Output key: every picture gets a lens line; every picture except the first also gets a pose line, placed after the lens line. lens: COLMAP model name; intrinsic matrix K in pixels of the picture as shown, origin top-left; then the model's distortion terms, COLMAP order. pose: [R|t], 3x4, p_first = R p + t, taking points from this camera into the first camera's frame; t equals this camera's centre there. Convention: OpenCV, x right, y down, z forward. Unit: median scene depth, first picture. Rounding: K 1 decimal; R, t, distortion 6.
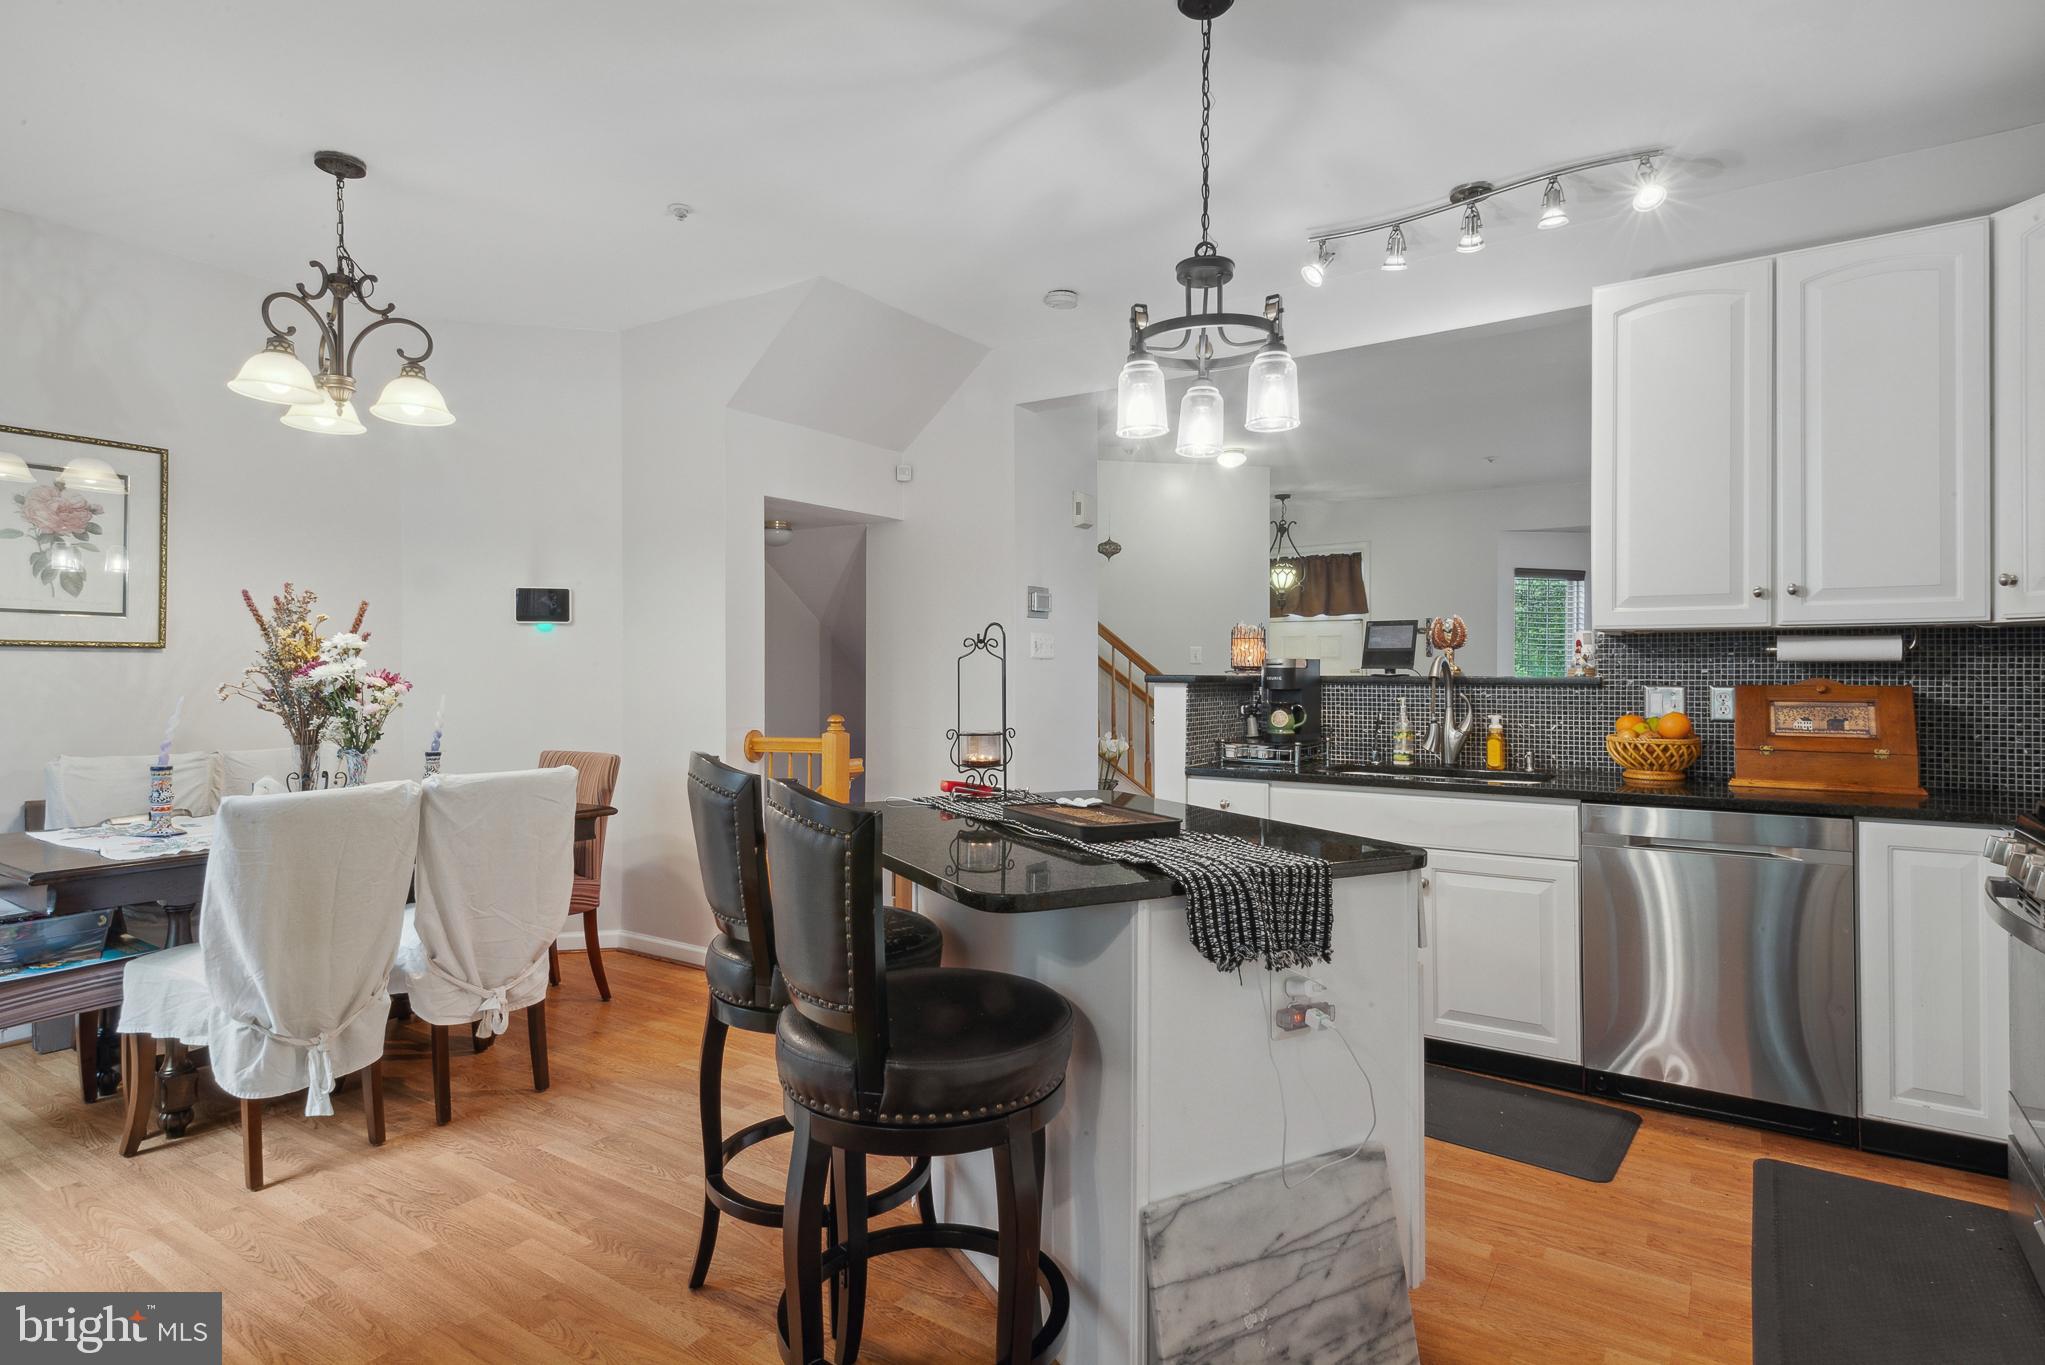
lens RADIAL K [[1051.3, 0, 1016.2], [0, 1051.3, 666.7], [0, 0, 1]] dist [0.018229, -0.008986]
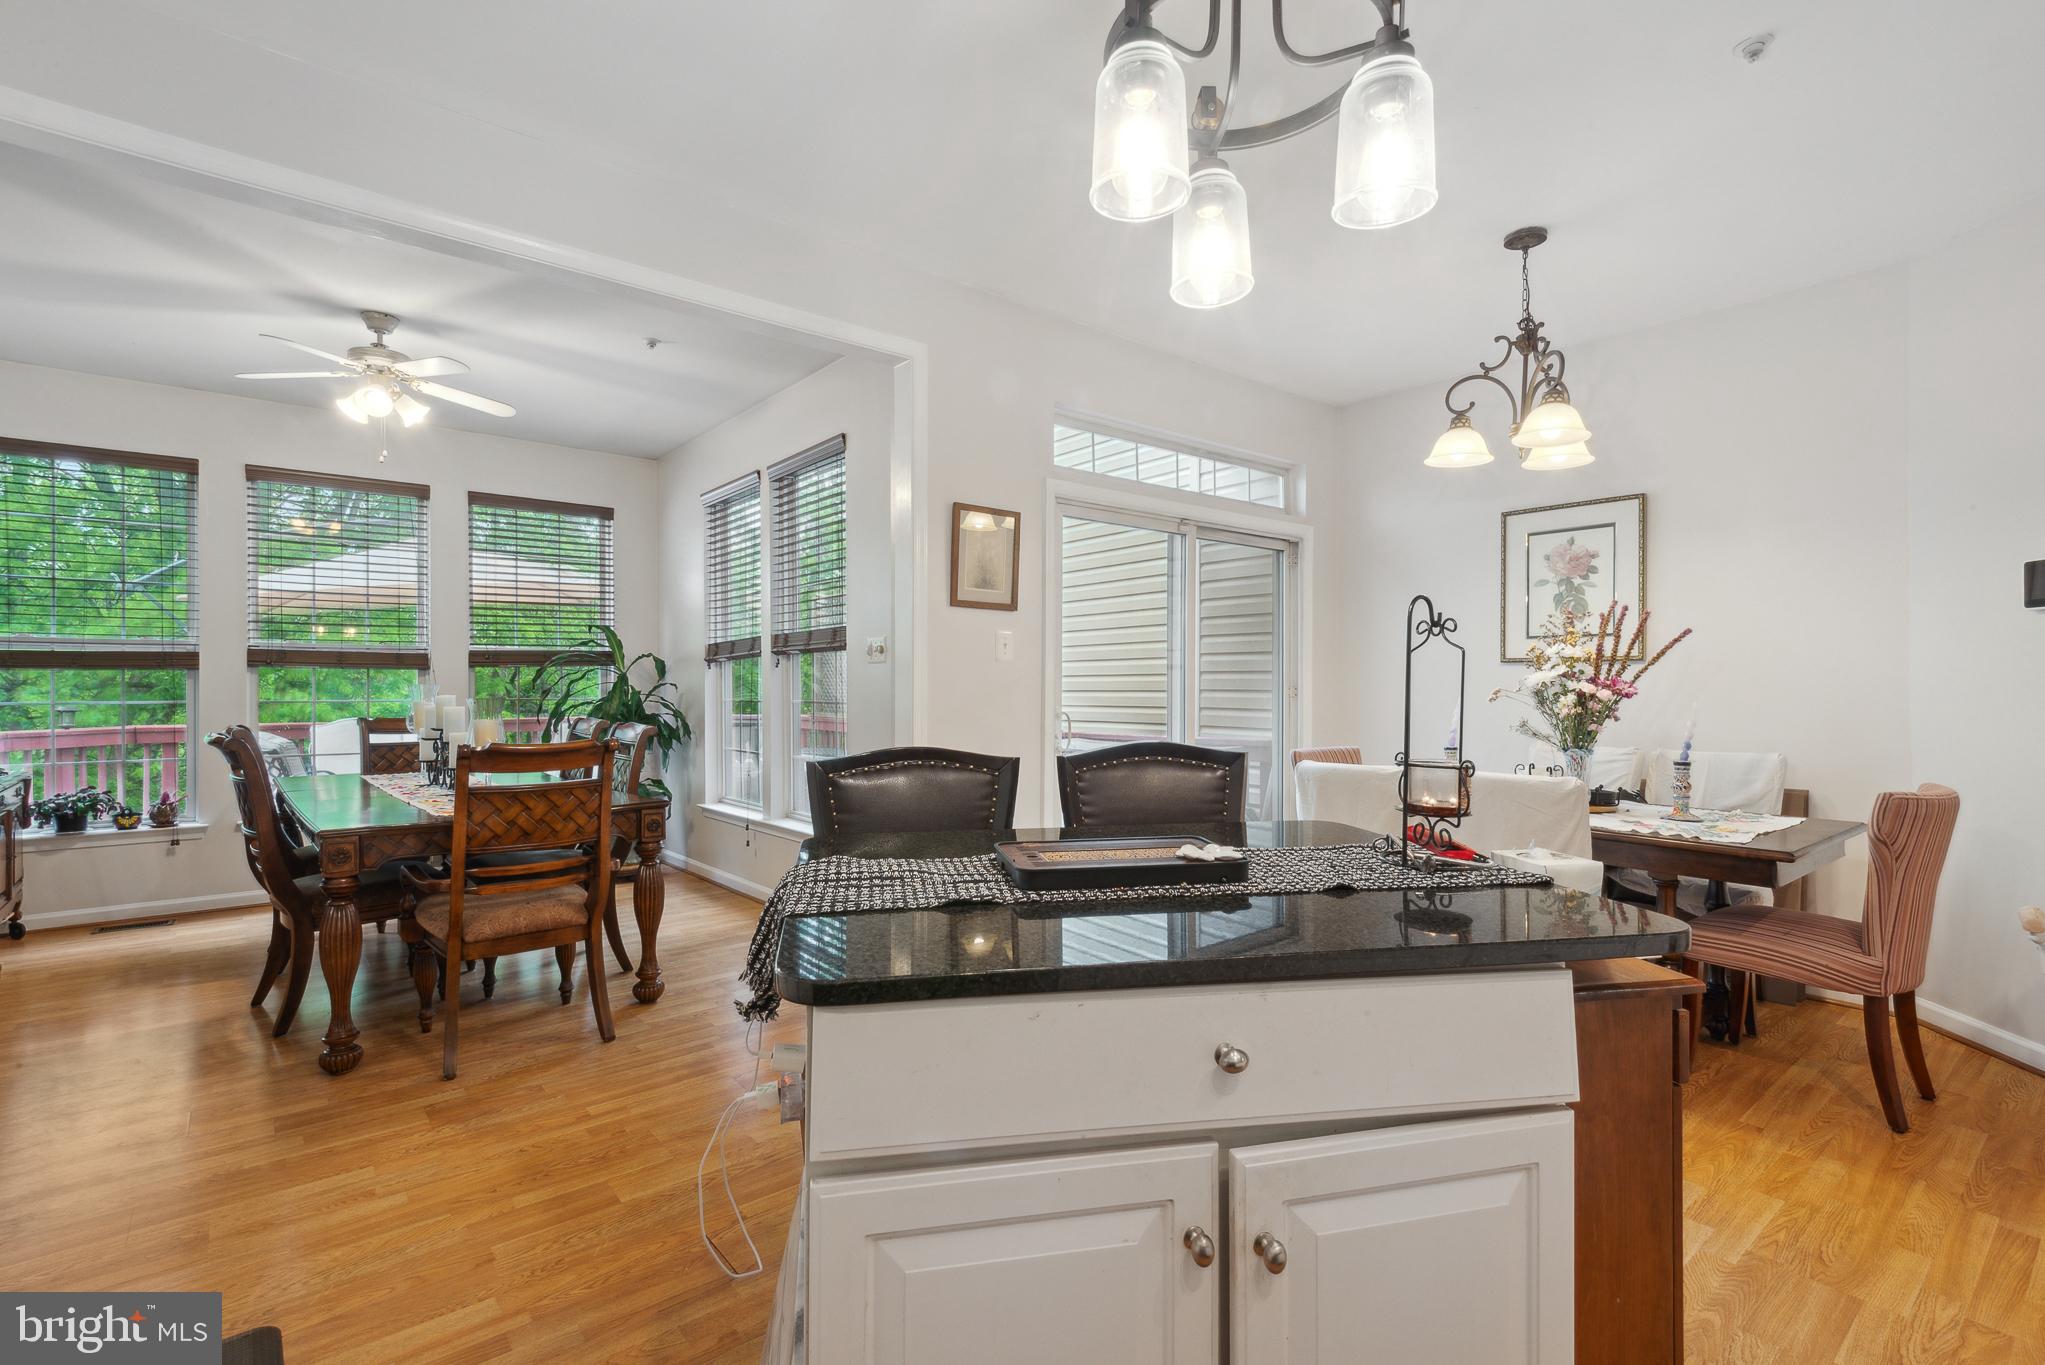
lens RADIAL K [[938.3, 0, 1017.4], [0, 938.3, 683.4], [0, 0, 1]] dist [0.021229, -0.001974]
pose [[-0.286009, -0.002716, -0.958223, 0.477362], [0.004230, 0.999983, -0.004097, 0.011371], [0.958218, -0.005225, -0.285993, 0.716907]]
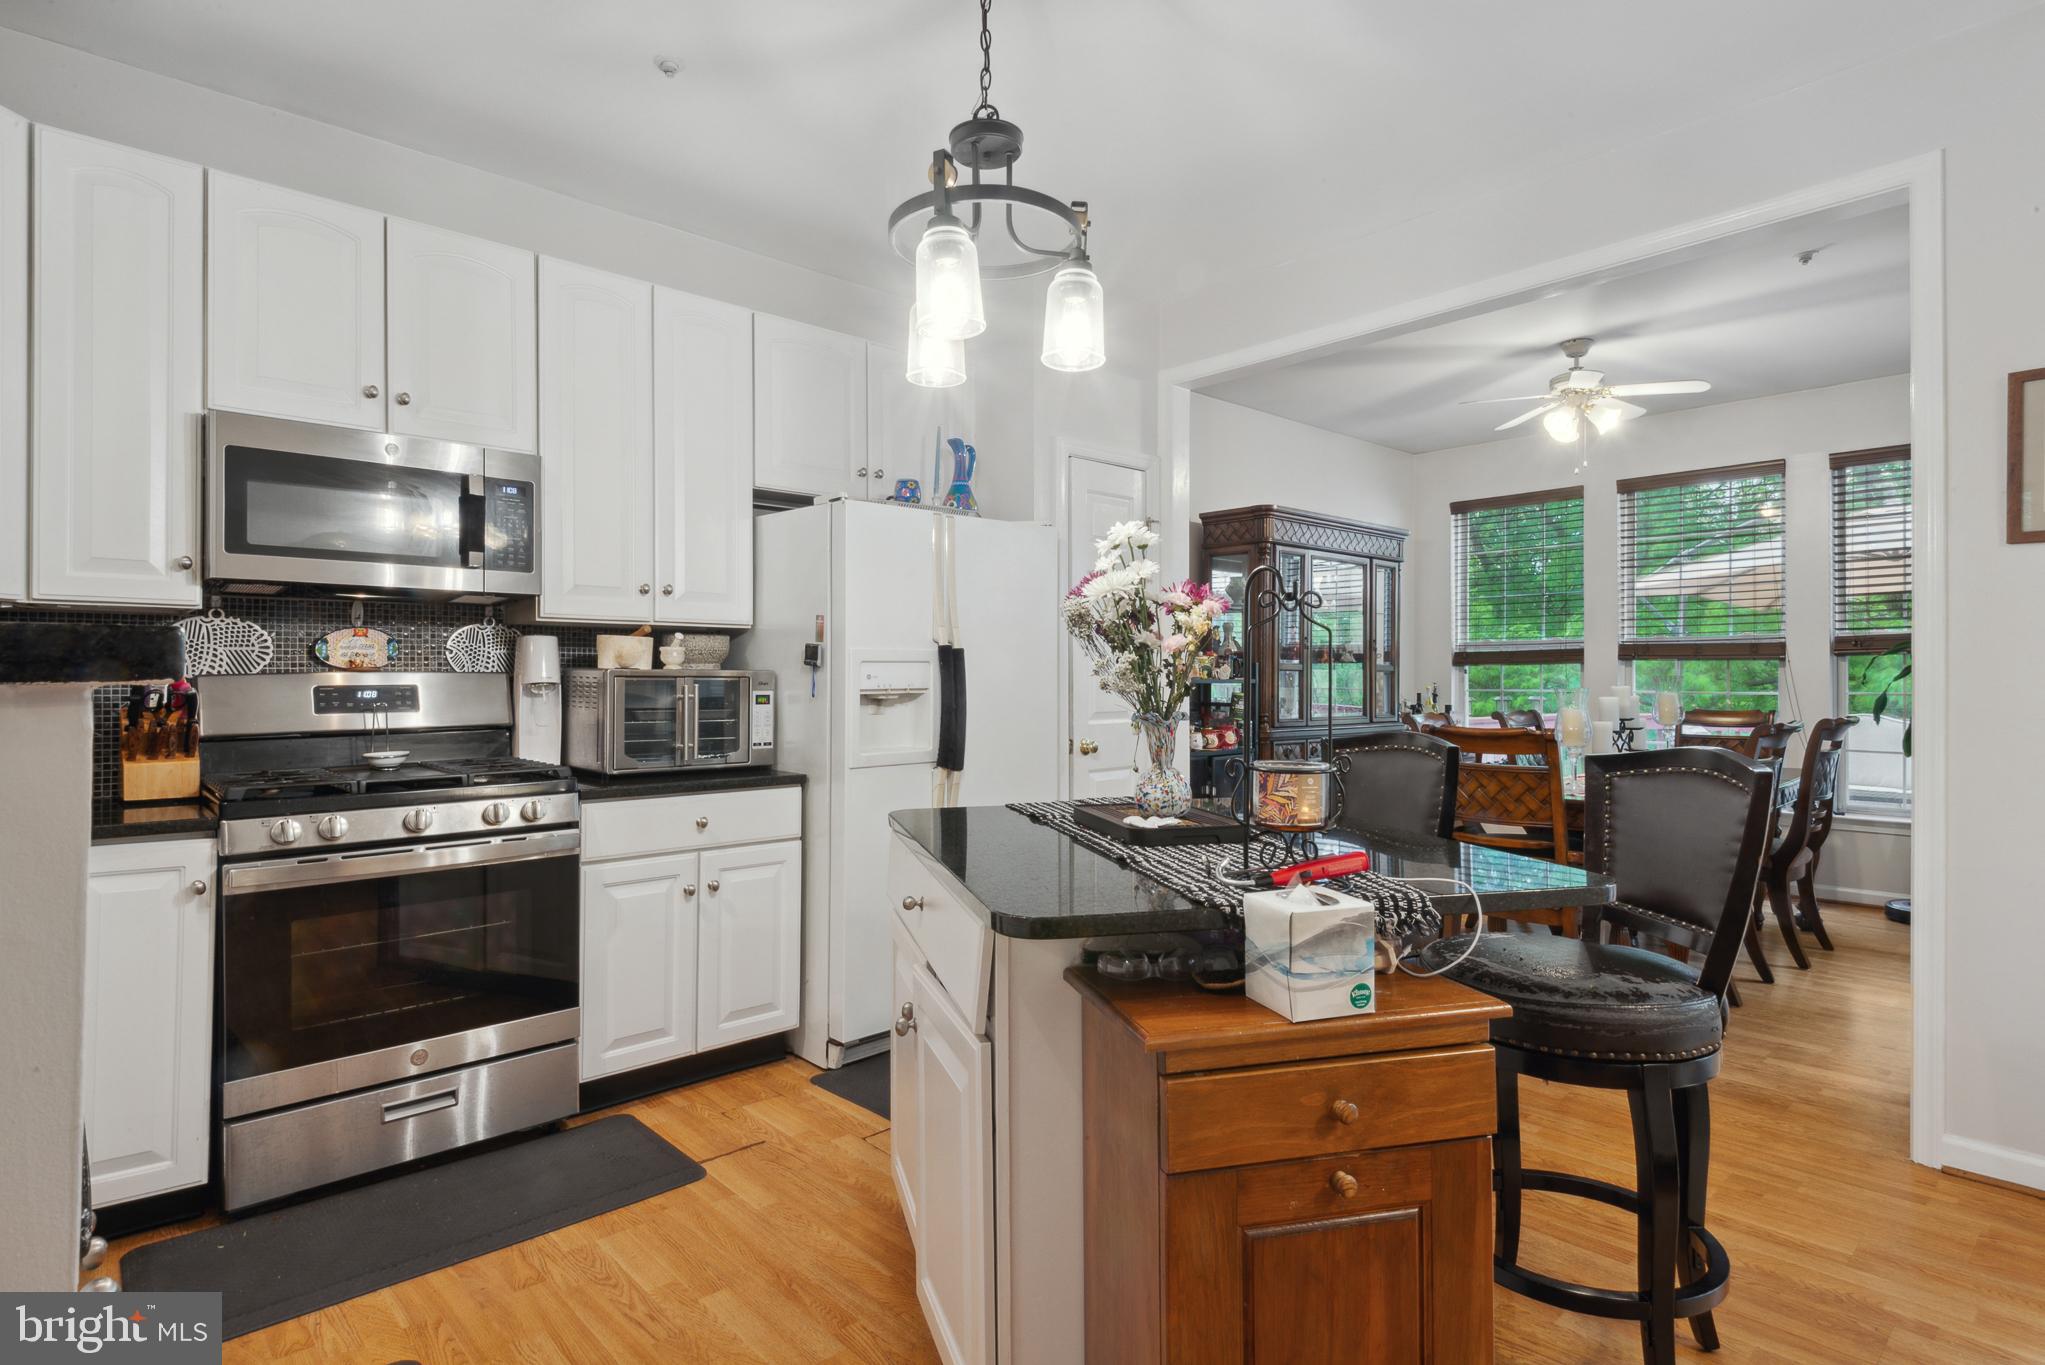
lens RADIAL K [[1051.3, 0, 1010.1], [0, 1051.3, 672.9], [0, 0, 1]] dist [0.018229, -0.008986]
pose [[-0.974366, 0.000789, 0.224967, -0.008358], [-0.001353, 0.999955, -0.009370, 0.015657], [-0.224965, -0.009434, -0.974321, 1.219275]]
